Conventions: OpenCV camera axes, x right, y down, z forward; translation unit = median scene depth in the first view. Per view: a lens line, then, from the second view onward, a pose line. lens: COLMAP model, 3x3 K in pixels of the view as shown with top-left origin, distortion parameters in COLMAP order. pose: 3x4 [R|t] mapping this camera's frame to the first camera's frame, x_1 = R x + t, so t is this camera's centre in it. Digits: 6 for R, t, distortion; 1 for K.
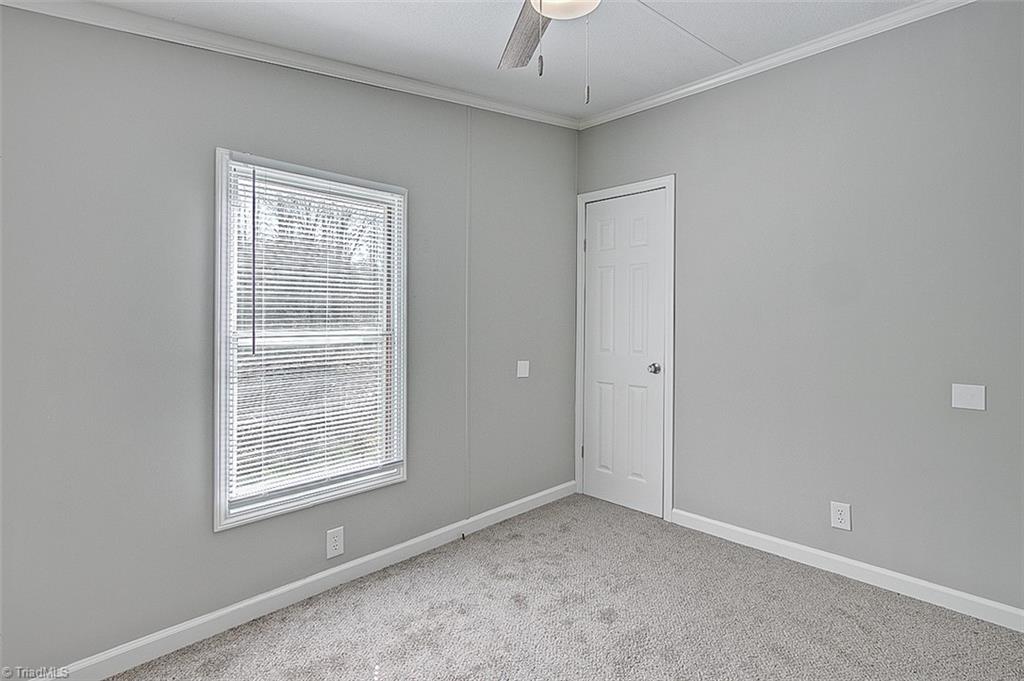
lens RADIAL K [[487.5, 0, 508.1], [0, 487.5, 335.8], [0, 0, 1]] dist [-0.004338, 0.000910]
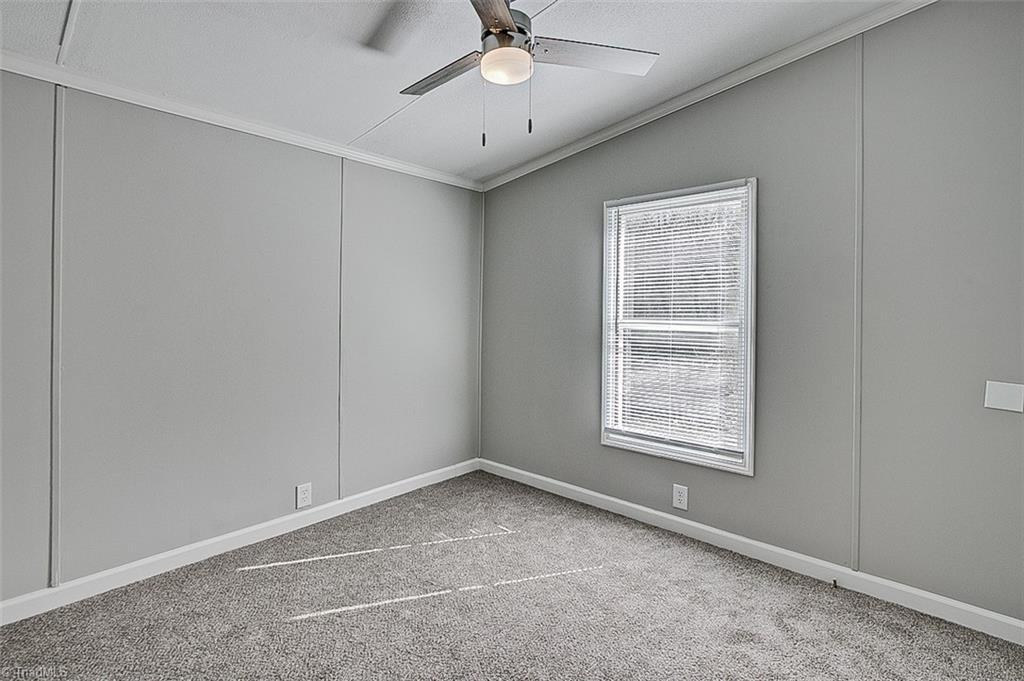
lens RADIAL K [[487.5, 0, 509.6], [0, 487.5, 335.5], [0, 0, 1]] dist [-0.004338, 0.000910]
pose [[0.036662, 0.034541, -0.998731, 0.797853], [-0.043845, 0.998496, 0.032924, 0.006477], [0.998365, 0.042582, 0.038122, 0.510106]]
